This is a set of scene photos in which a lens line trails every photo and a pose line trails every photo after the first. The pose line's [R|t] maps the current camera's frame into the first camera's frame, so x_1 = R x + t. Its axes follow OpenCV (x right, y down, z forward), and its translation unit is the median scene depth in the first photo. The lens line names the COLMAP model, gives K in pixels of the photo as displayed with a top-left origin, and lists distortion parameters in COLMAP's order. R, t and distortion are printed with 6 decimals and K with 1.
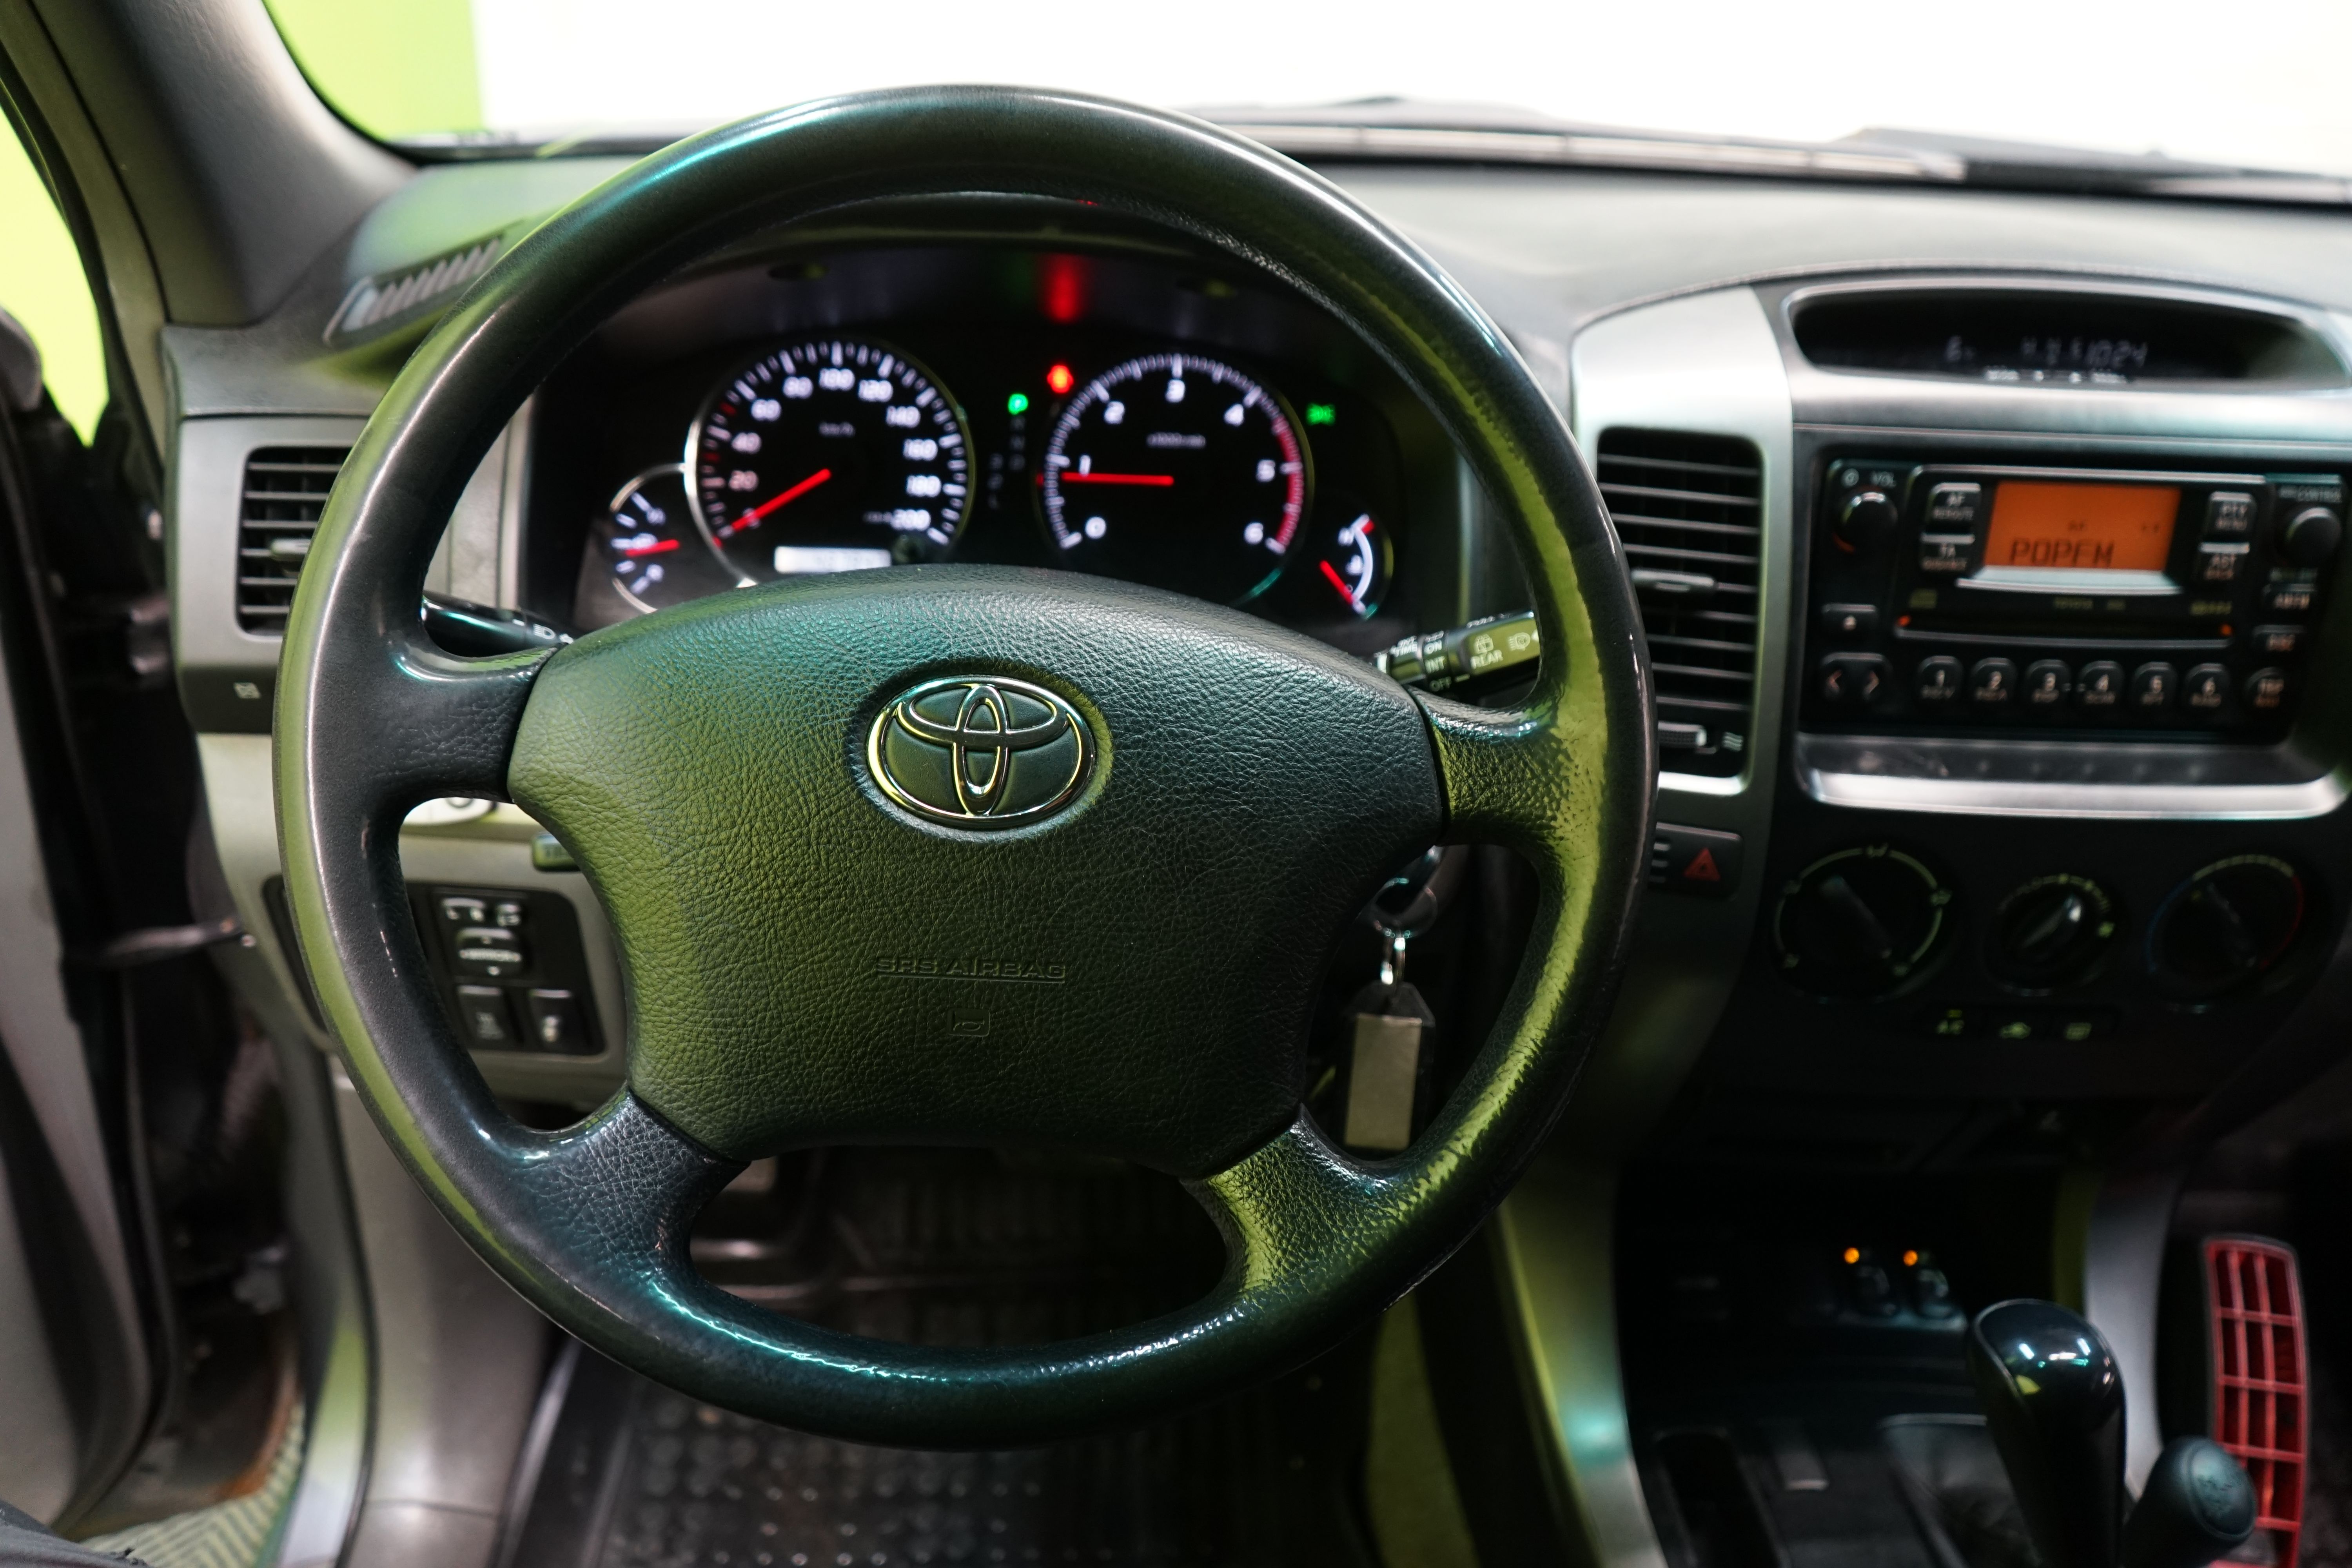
lens RADIAL K [[1884.7, 0, 1191.5], [0, 1884.7, 790.5], [0, 0, 1]] dist [-0.008565, 0.018654]
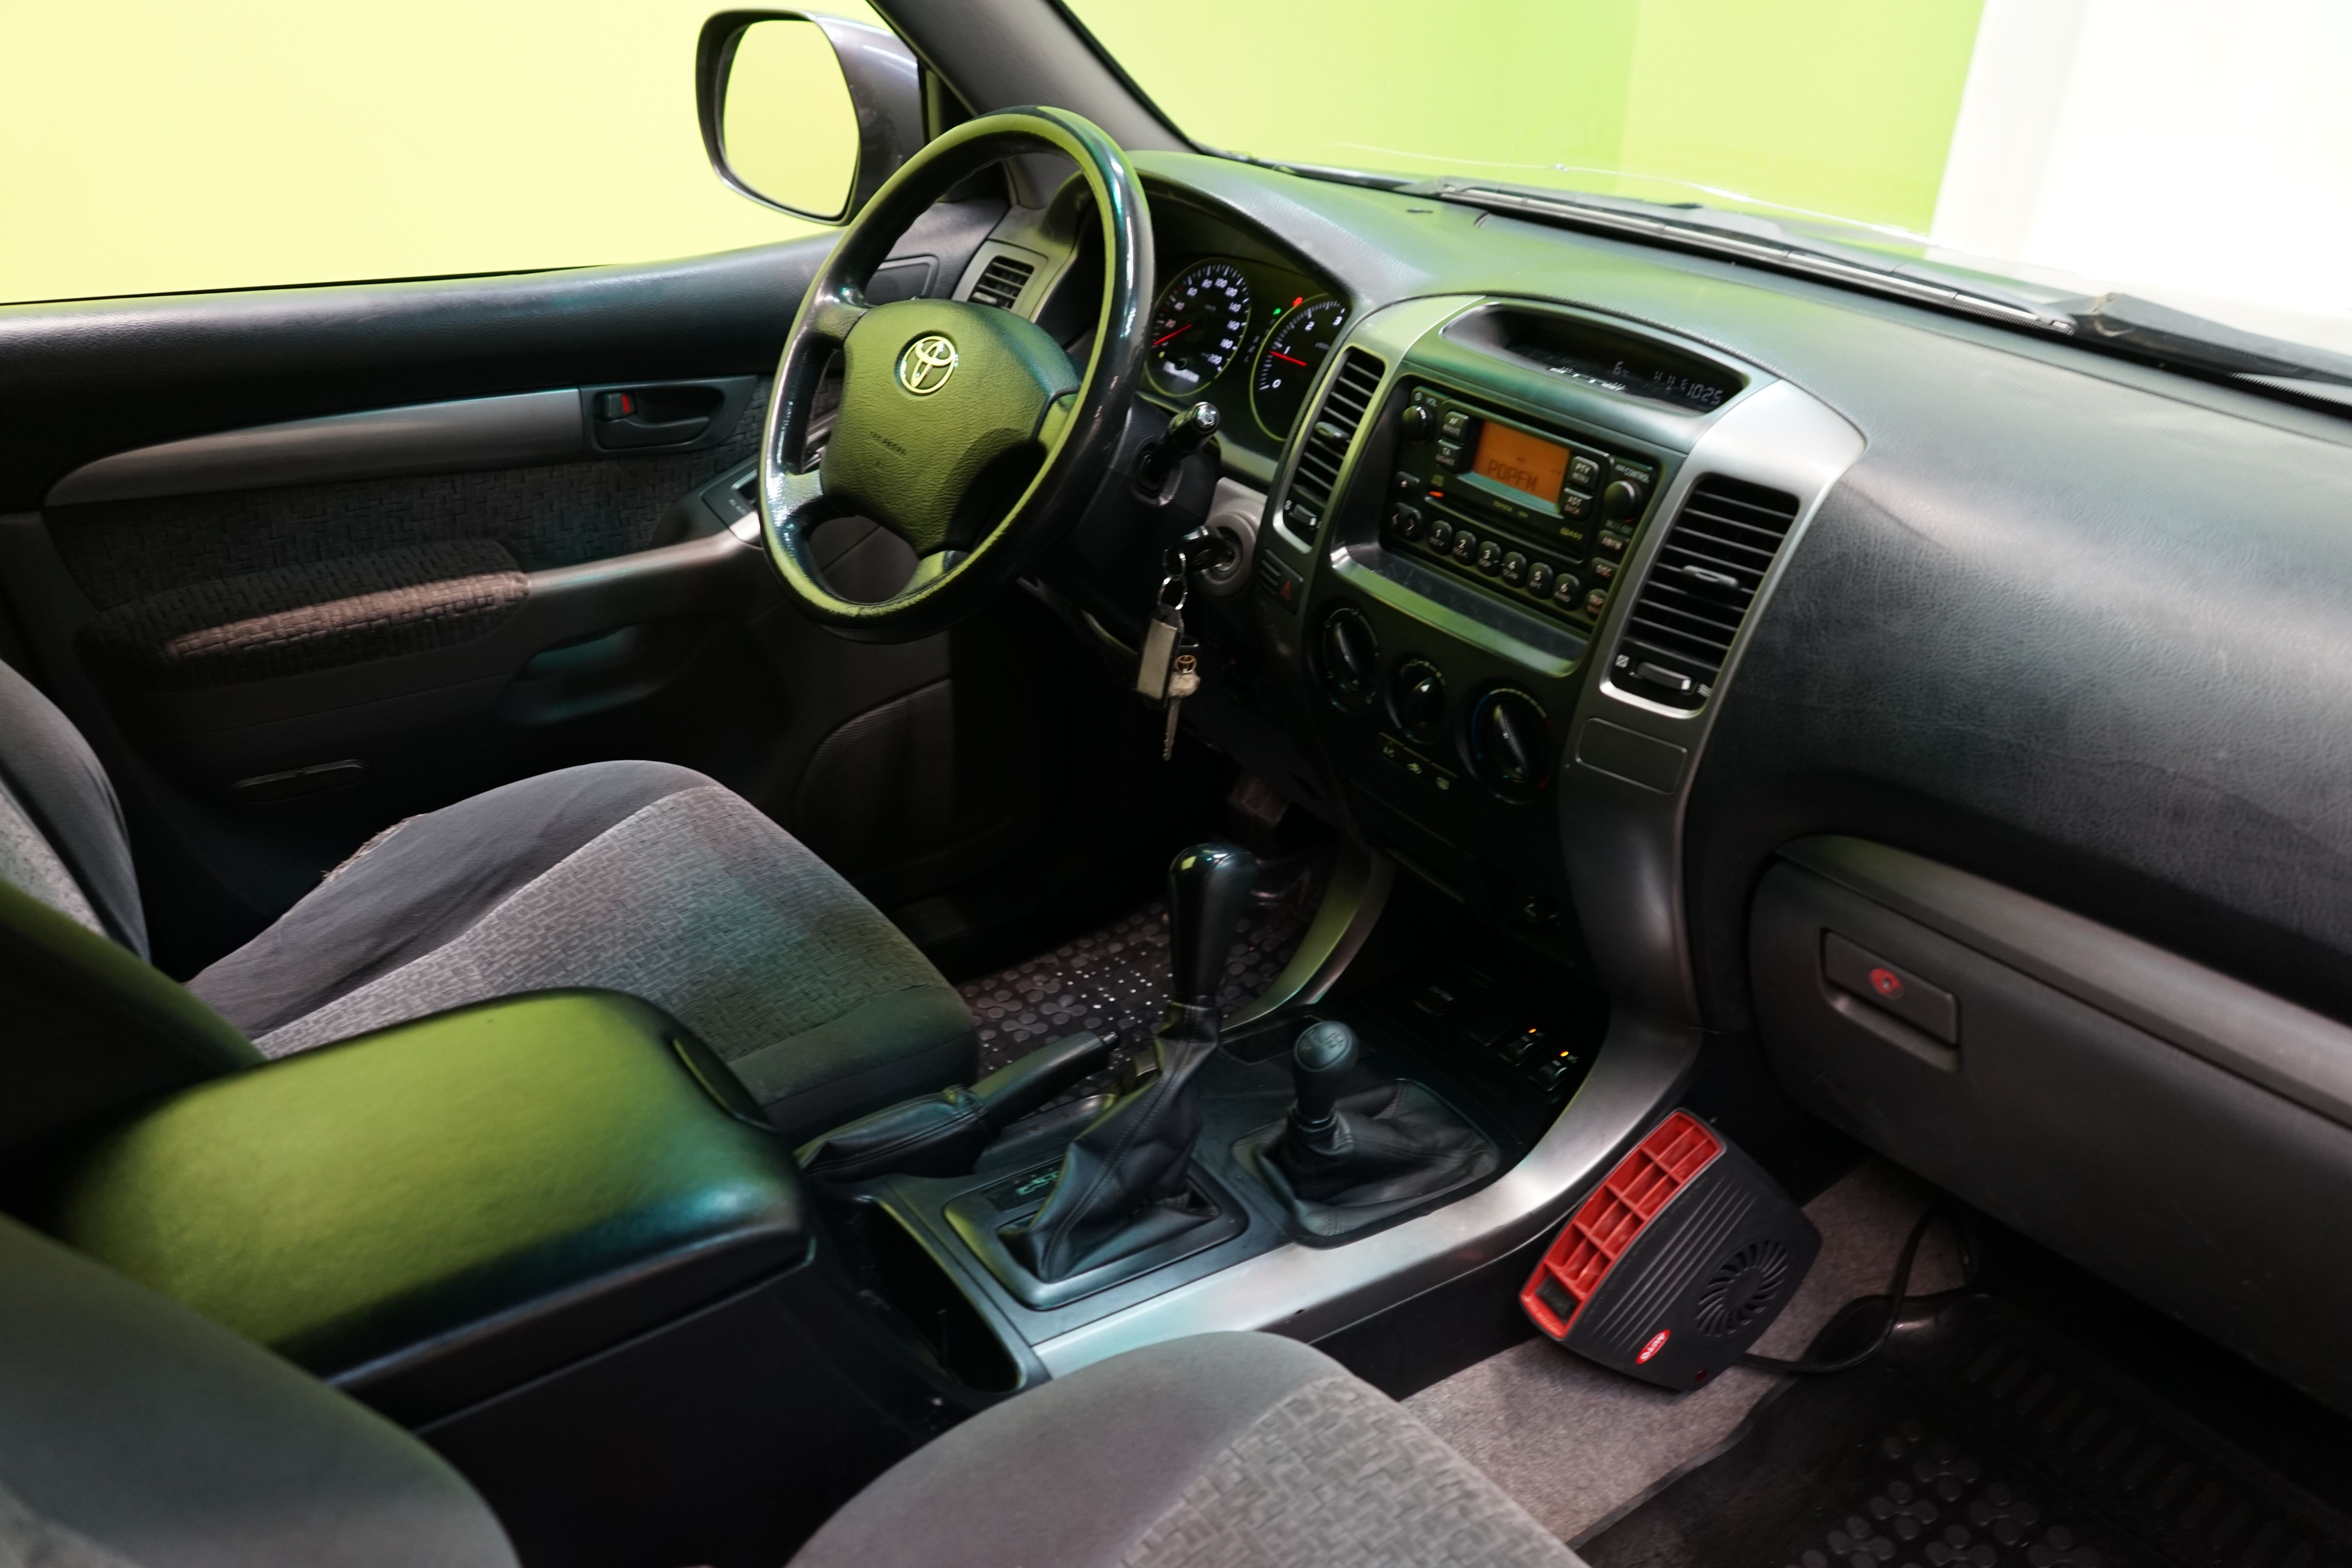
lens RADIAL K [[1884.7, 0, 1174.7], [0, 1884.7, 779.4], [0, 0, 1]] dist [-0.008565, 0.018654]
pose [[0.548883, 0.350192, -0.759008, 1.424372], [-0.410629, 0.903862, 0.120075, 0.027697], [0.728088, 0.245763, 0.639913, -0.139666]]
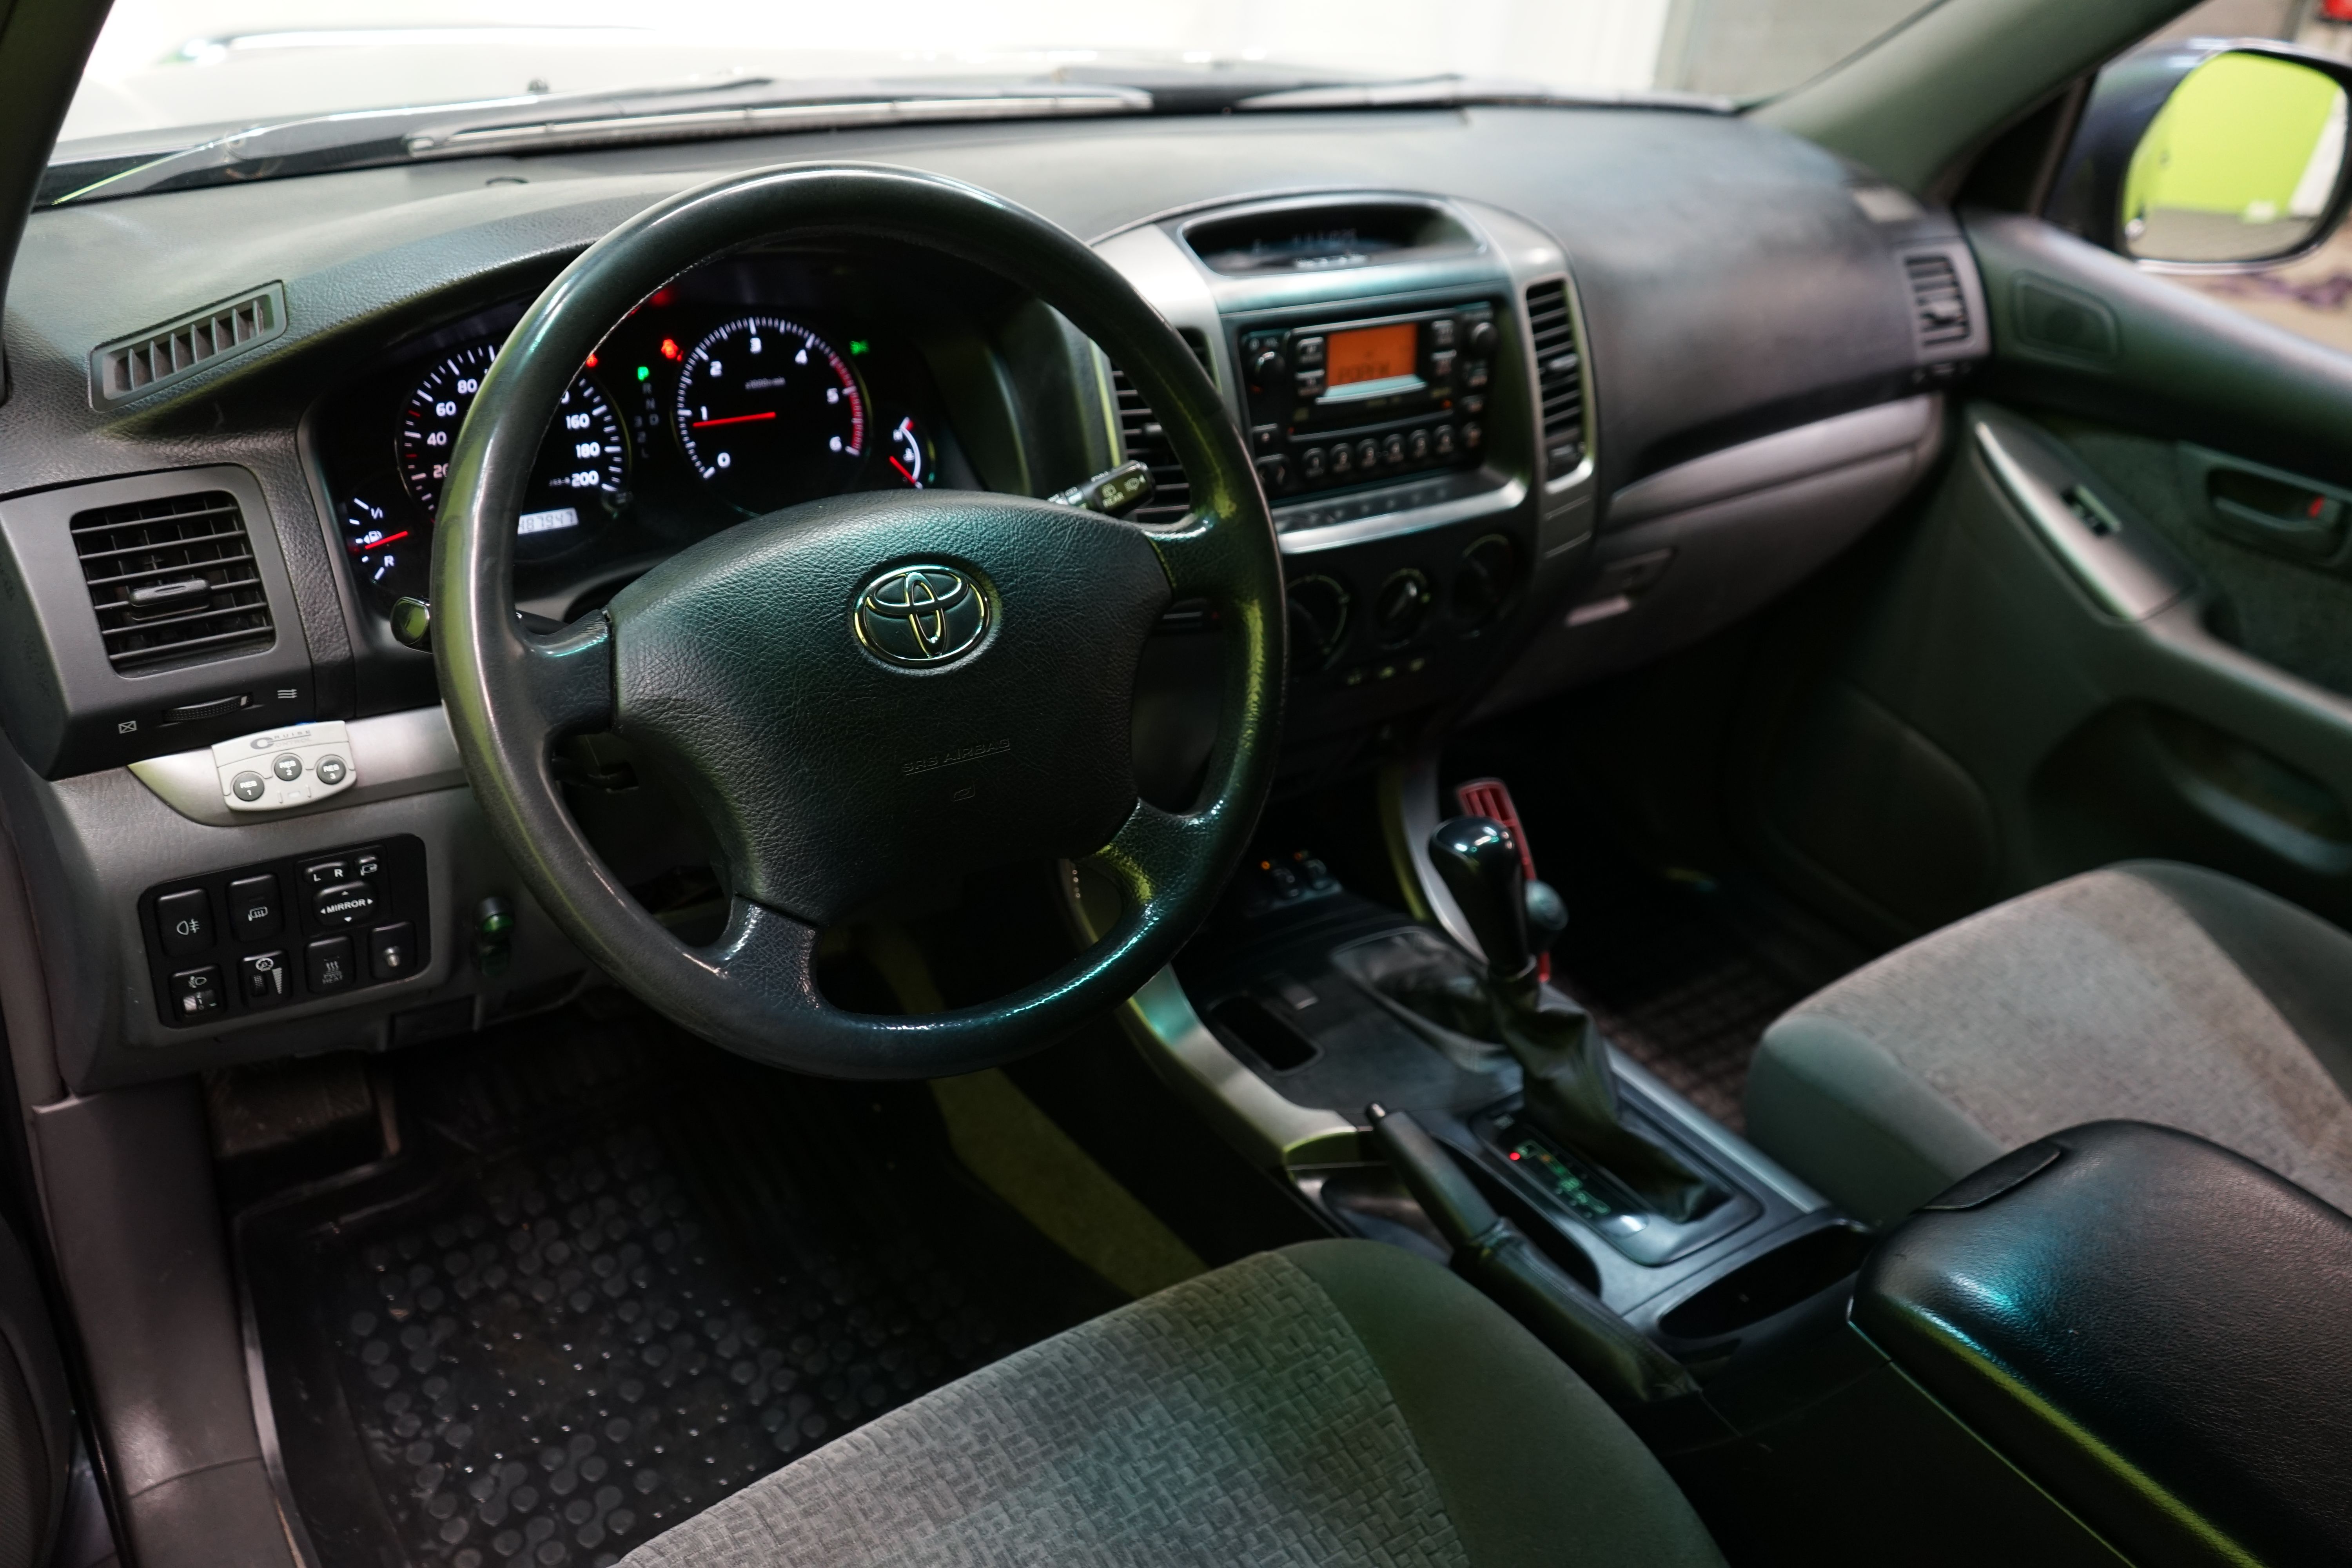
lens RADIAL K [[1884.7, 0, 1180.9], [0, 1884.7, 777.6], [0, 0, 1]] dist [-0.008565, 0.018654]
pose [[0.836280, -0.251752, 0.487089, -0.477979], [0.212346, 0.967740, 0.135602, -0.038175], [-0.505514, -0.009970, 0.862761, -0.274913]]
